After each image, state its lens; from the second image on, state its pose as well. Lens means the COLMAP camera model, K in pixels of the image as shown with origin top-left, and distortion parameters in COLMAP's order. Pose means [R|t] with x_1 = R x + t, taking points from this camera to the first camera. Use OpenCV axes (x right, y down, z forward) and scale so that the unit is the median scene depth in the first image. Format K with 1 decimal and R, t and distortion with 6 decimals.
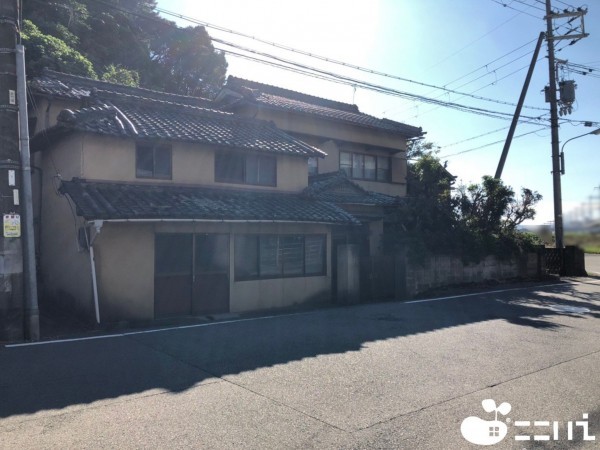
lens RADIAL K [[488.2, 0, 298.2], [0, 488.2, 220.0], [0, 0, 1]] dist [0.052448, -0.071652]
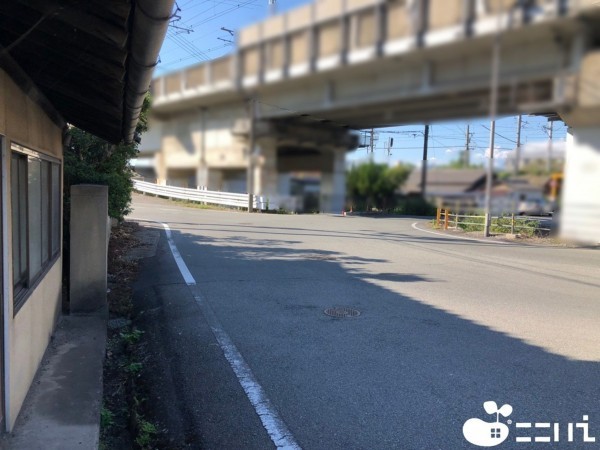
lens RADIAL K [[488.2, 0, 298.2], [0, 488.2, 220.0], [0, 0, 1]] dist [0.052448, -0.071652]
pose [[0.305194, -0.057012, 0.950582, -0.187525], [-0.059884, 0.995082, 0.078908, 0.021876], [-0.950405, -0.081007, 0.300279, 0.419829]]
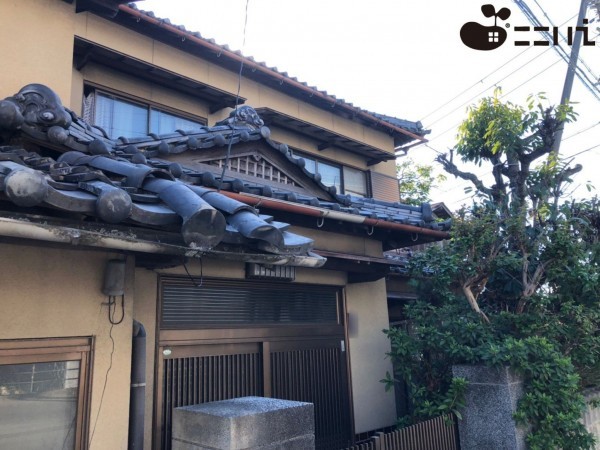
lens RADIAL K [[491.0, 0, 302.1], [0, 491.0, 220.5], [0, 0, 1]] dist [0.020630, -0.008484]
pose [[0.994261, -0.014525, 0.105987, 0.067653], [0.034751, 0.980862, -0.191576, 0.015170], [-0.101176, 0.194160, 0.975738, 0.531180]]
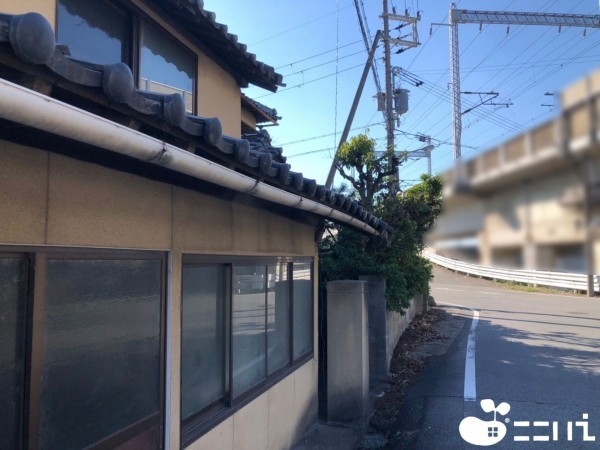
lens RADIAL K [[491.2, 0, 307.5], [0, 491.2, 222.2], [0, 0, 1]] dist [0.007732, 0.000476]
pose [[0.812518, 0.039505, 0.581596, -0.124499], [-0.010484, 0.998530, -0.053179, 0.013152], [-0.582841, 0.037111, 0.811738, 0.413931]]
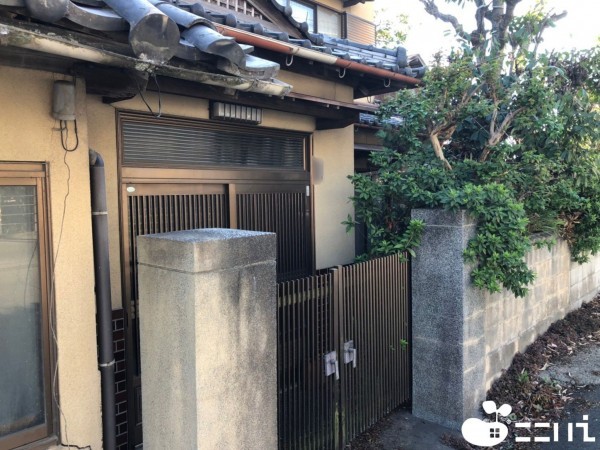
lens RADIAL K [[488.2, 0, 298.2], [0, 488.2, 220.0], [0, 0, 1]] dist [0.052448, -0.071652]
pose [[0.987644, -0.026242, 0.154503, 0.069024], [0.011203, 0.995181, 0.097418, 0.020039], [-0.156315, -0.094483, 0.983178, 0.534826]]
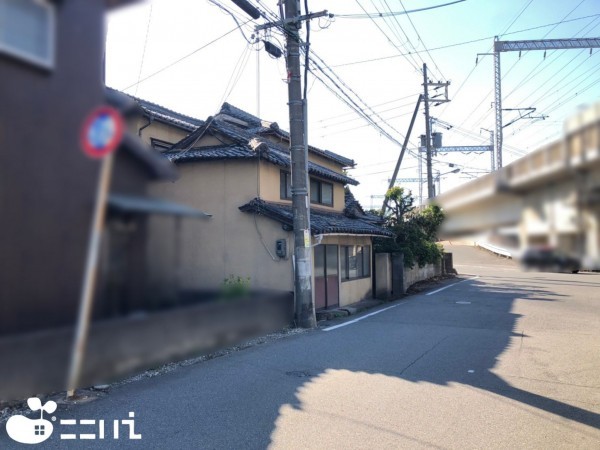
lens RADIAL K [[485.4, 0, 294.8], [0, 485.4, 223.5], [0, 0, 1]] dist [0.009608, -0.005797]
pose [[0.902365, 0.013317, 0.430766, -0.428242], [-0.004837, 0.999773, -0.020774, -0.000224], [-0.430945, 0.016662, 0.902225, -0.046546]]
